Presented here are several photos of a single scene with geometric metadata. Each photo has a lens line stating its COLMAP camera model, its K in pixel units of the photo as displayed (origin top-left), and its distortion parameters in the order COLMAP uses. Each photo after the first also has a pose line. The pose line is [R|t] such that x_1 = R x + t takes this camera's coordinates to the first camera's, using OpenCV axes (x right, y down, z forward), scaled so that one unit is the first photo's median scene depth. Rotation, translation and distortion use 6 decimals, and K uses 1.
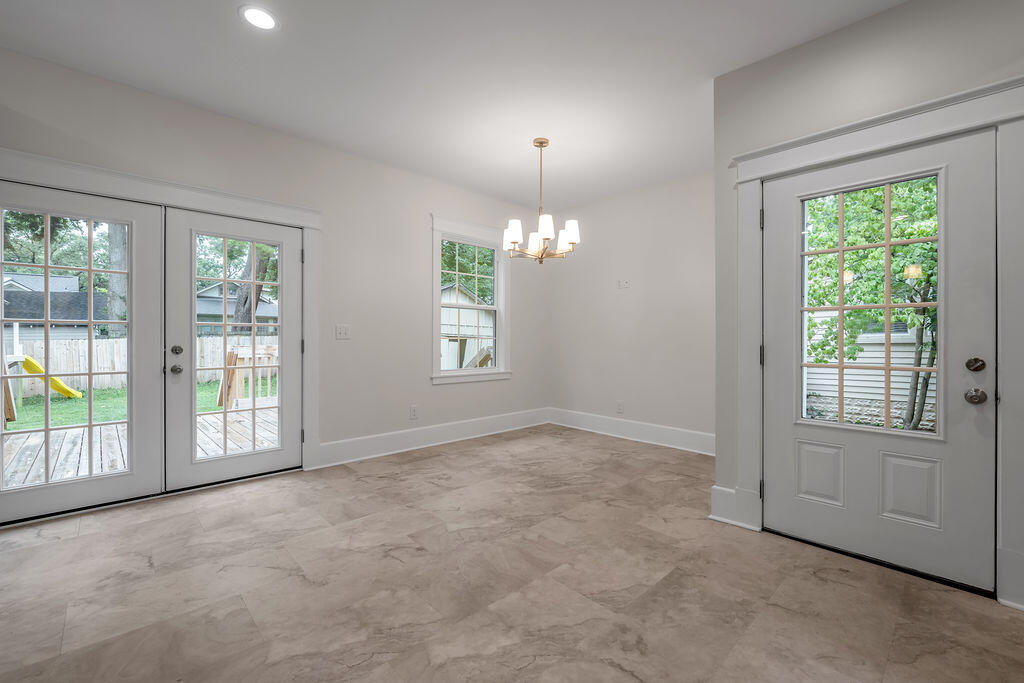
lens RADIAL K [[436.9, 0, 514.0], [0, 436.9, 334.8], [0, 0, 1]] dist [0.002182, 0.000562]
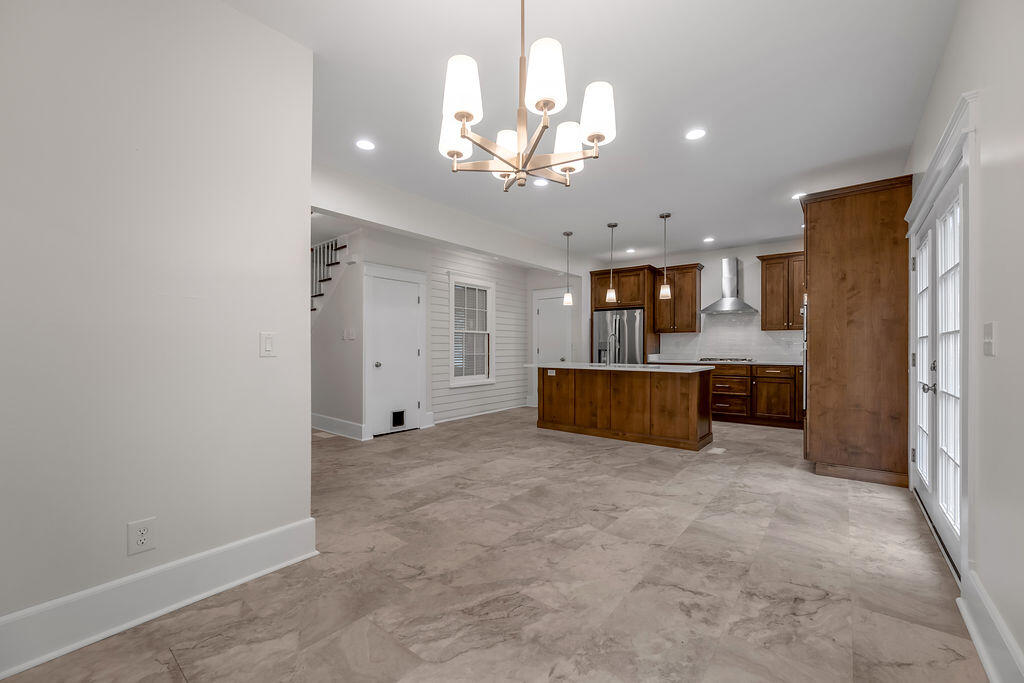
lens RADIAL K [[401.4, 0, 516.3], [0, 401.4, 355.8], [0, 0, 1]] dist [-0.012080, 0.000220]
pose [[-0.991087, -0.000317, -0.133219, 0.153645], [-0.001640, 0.999950, 0.009823, 0.010638], [0.133209, 0.009954, -0.991038, 1.801692]]
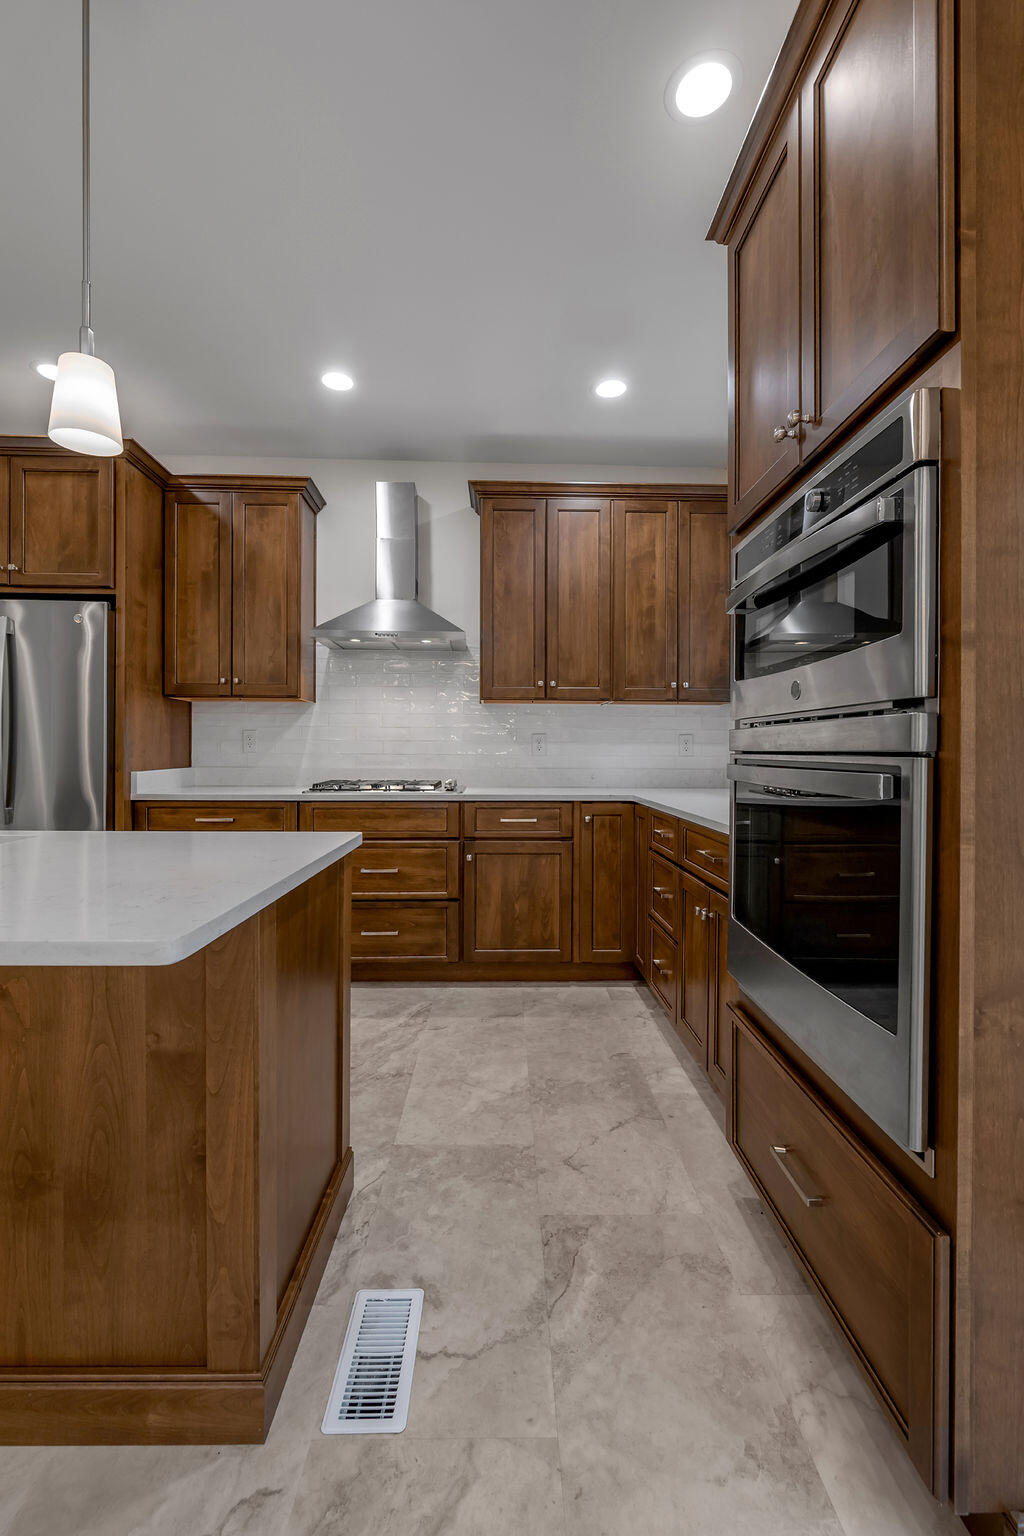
lens RADIAL K [[655.3, 0, 503.9], [0, 655.3, 755.8], [0, 0, 1]] dist [0.002182, 0.000562]
pose [[-0.679056, -0.003380, -0.734079, -0.577311], [-0.002349, 0.999994, -0.002432, 0.000678], [0.734083, 0.000073, -0.679060, 0.702087]]
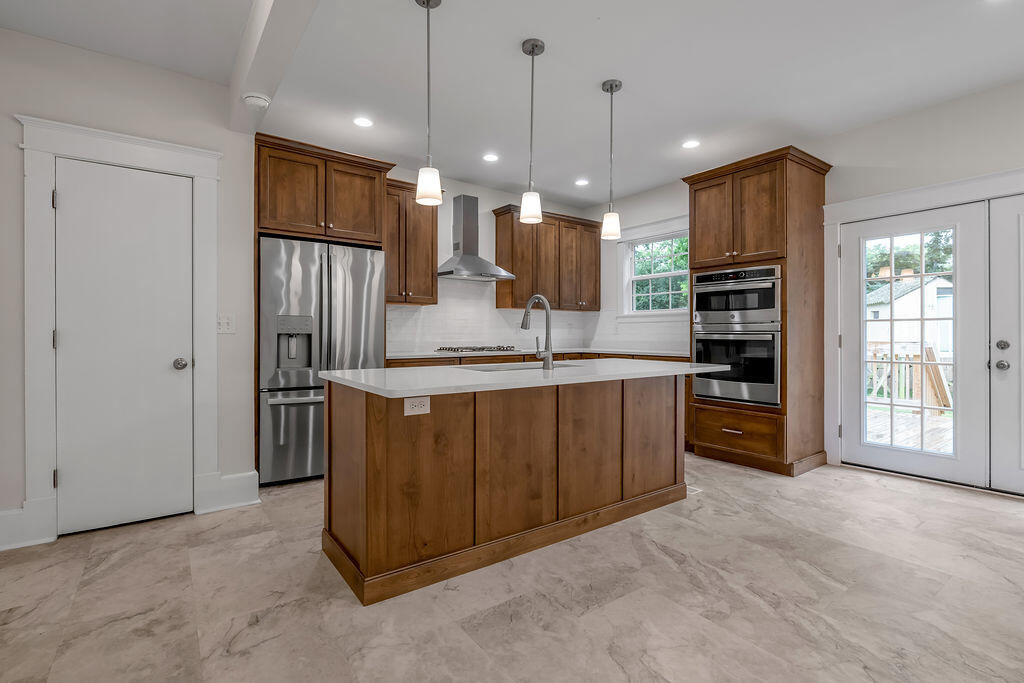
lens RADIAL K [[482.8, 0, 512.9], [0, 482.8, 336.2], [0, 0, 1]] dist [-0.005451, -0.001290]
pose [[-0.121628, 0.000855, -0.992575, 0.442694], [0.009068, 0.999959, -0.000250, 0.006545], [0.992534, -0.009031, -0.121630, 0.068125]]
